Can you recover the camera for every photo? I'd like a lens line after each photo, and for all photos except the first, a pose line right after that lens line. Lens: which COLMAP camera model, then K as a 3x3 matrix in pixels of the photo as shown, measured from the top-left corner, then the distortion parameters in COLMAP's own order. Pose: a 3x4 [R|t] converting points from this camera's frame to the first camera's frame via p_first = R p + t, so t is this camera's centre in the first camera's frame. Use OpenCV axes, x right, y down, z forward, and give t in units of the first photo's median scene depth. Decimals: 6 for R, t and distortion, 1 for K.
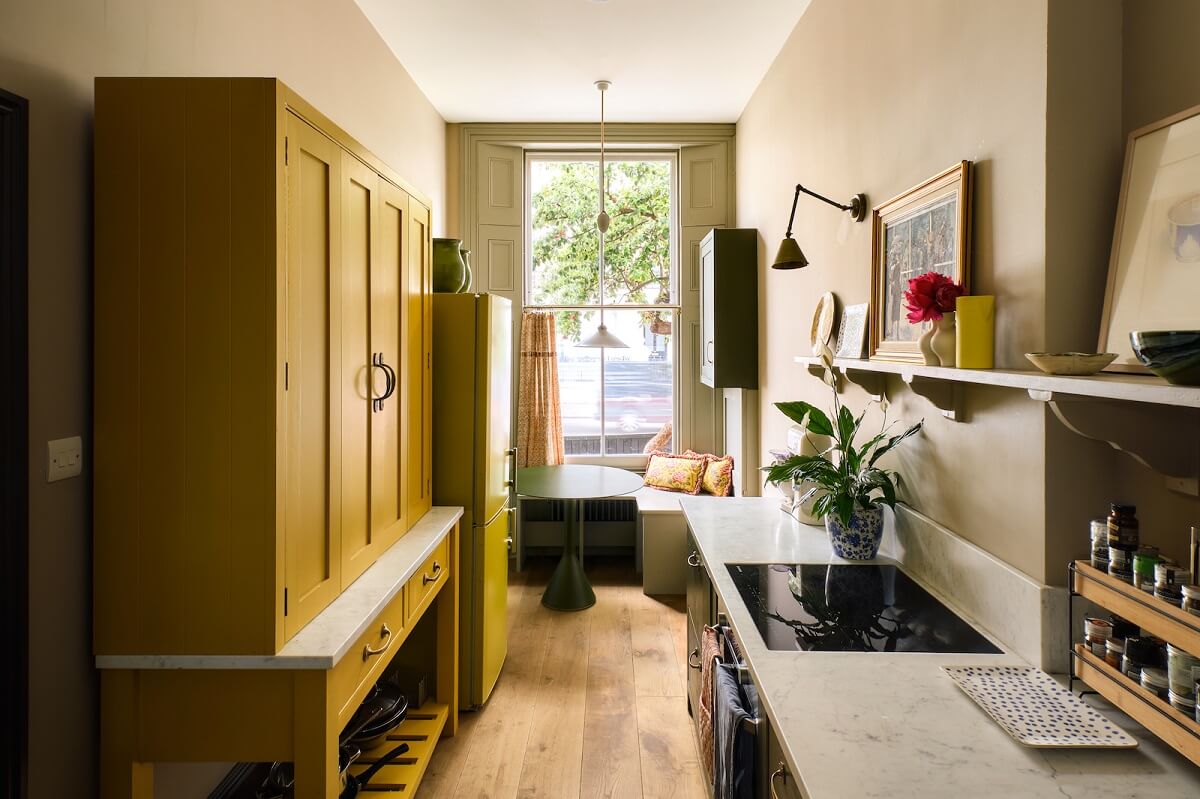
lens RADIAL K [[663.7, 0, 601.7], [0, 663.7, 339.5], [0, 0, 1]] dist [0.002228, 0.000960]
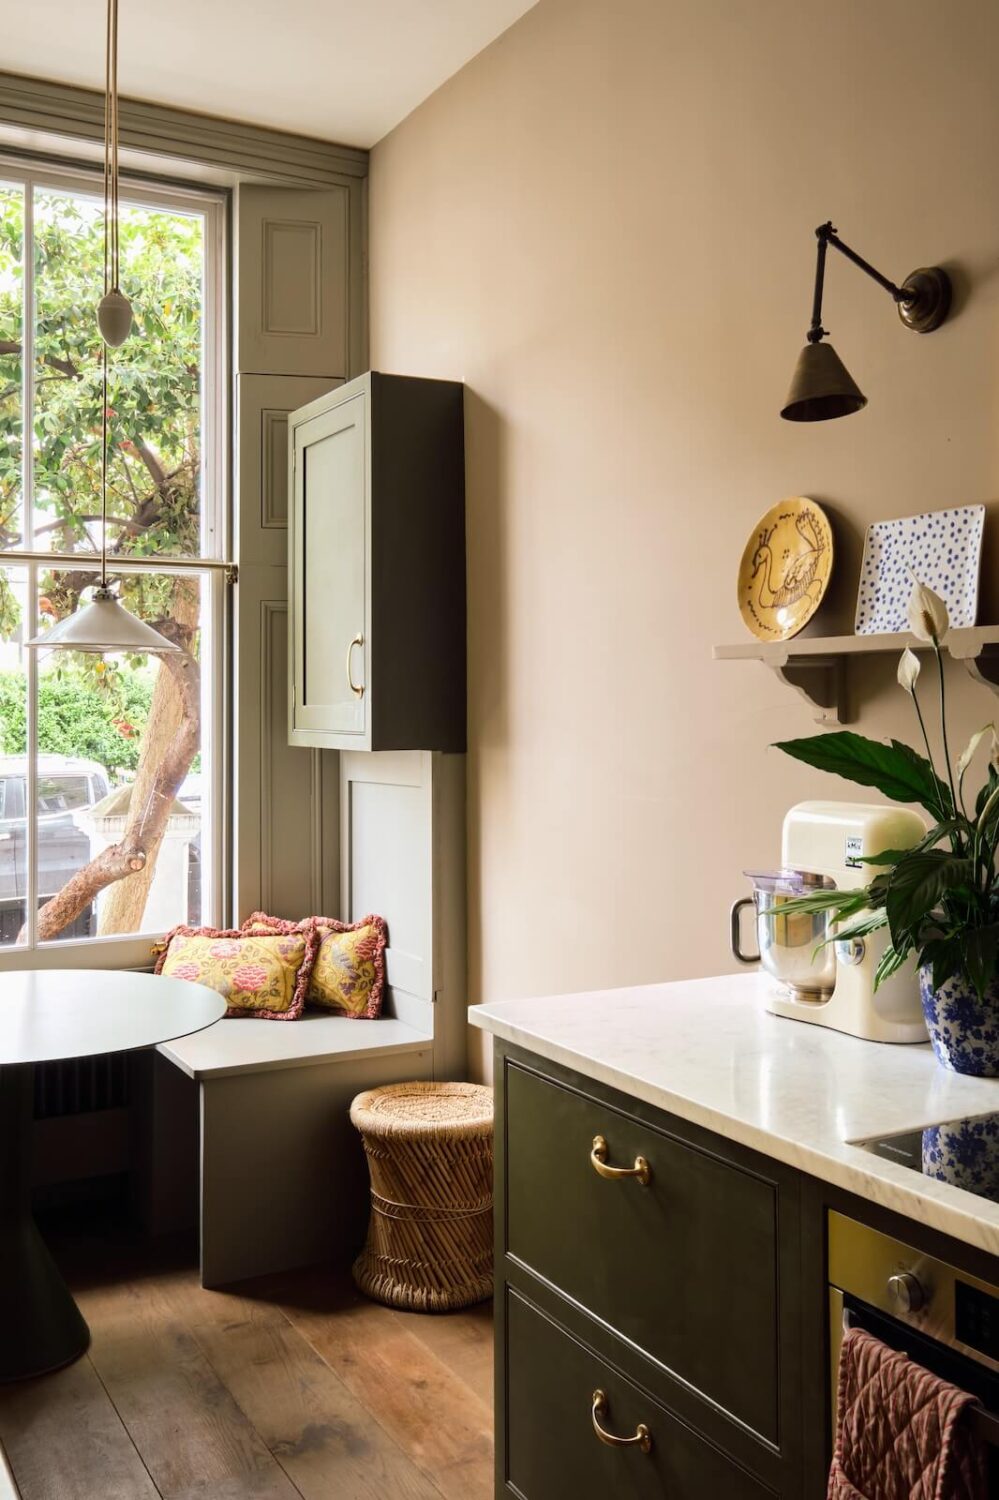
lens RADIAL K [[1402.2, 0, 564.5], [0, 1402.2, 650.3], [0, 0, 1]] dist [0.000336, -0.002534]
pose [[0.866424, 0.017734, 0.498994, -0.181413], [-0.000114, 0.999376, -0.035318, 0.044744], [-0.499309, 0.030543, 0.865885, 0.191811]]
